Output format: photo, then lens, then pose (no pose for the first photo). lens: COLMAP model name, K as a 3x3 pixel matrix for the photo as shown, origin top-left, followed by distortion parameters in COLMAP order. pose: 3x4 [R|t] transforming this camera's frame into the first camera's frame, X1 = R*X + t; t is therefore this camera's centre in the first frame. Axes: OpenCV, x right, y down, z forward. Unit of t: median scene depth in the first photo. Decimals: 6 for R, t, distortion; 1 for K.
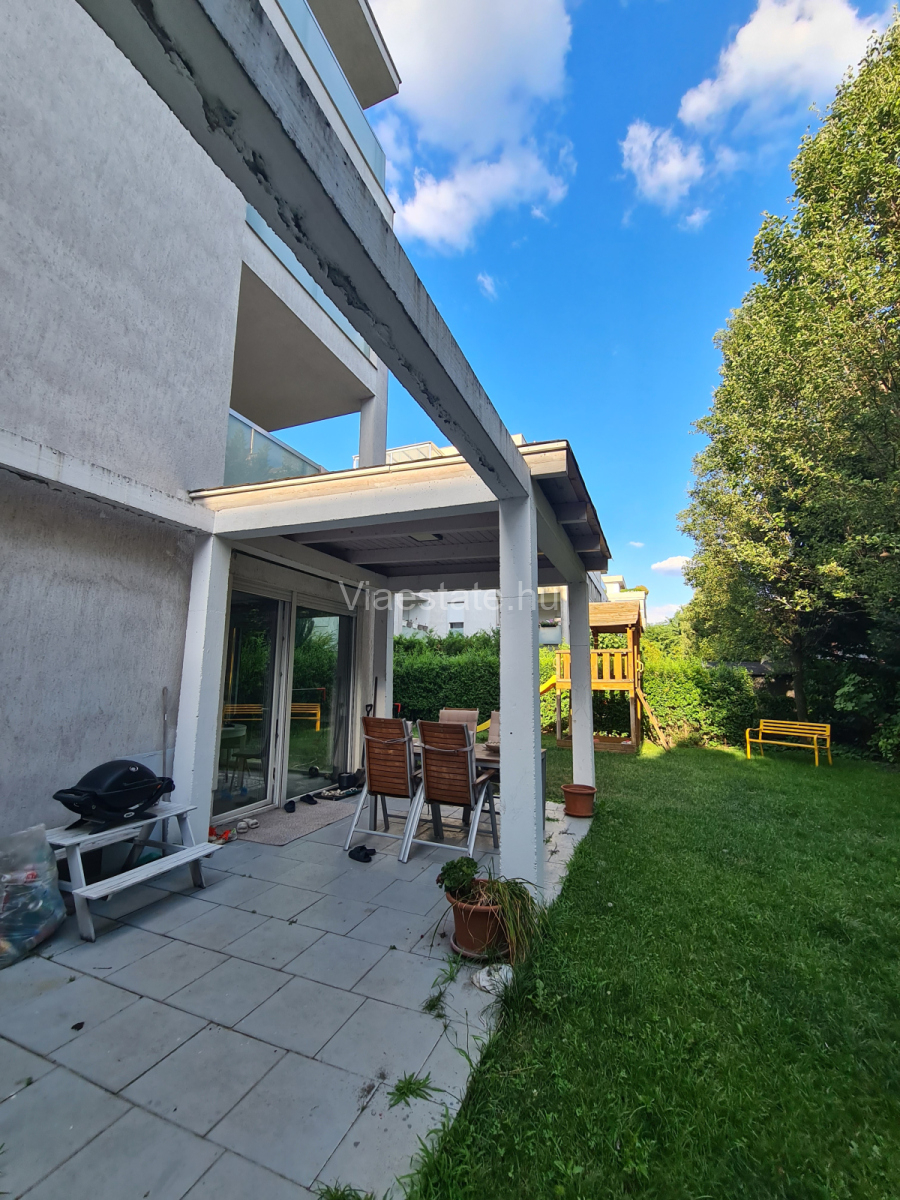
lens RADIAL K [[489.5, 0, 450.0], [0, 489.5, 600.0], [0, 0, 1]] dist [0.004811, -0.004014]
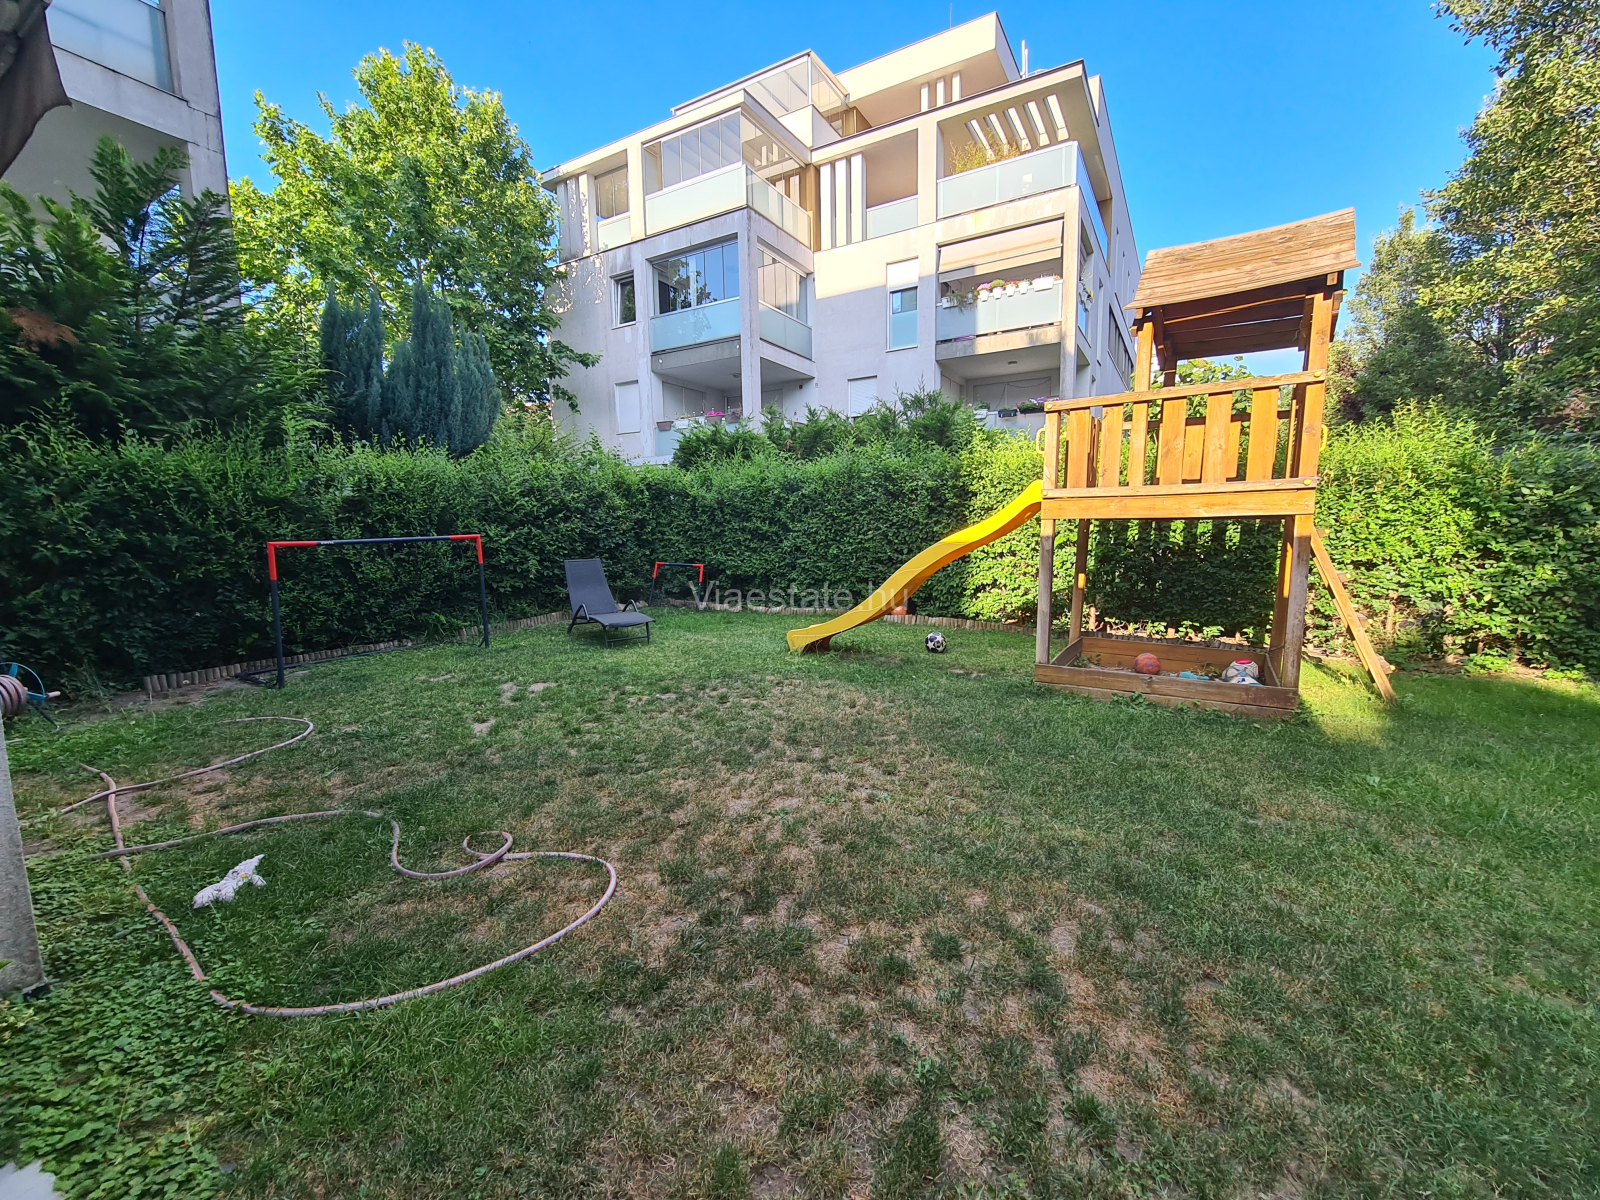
lens RADIAL K [[652.6, 0, 800.0], [0, 652.6, 600.0], [0, 0, 1]] dist [0.004811, -0.004014]
pose [[0.989010, -0.011344, -0.147415, 0.101632], [0.051801, 0.960440, 0.273625, 0.087156], [0.138479, -0.278254, 0.950472, 0.459425]]
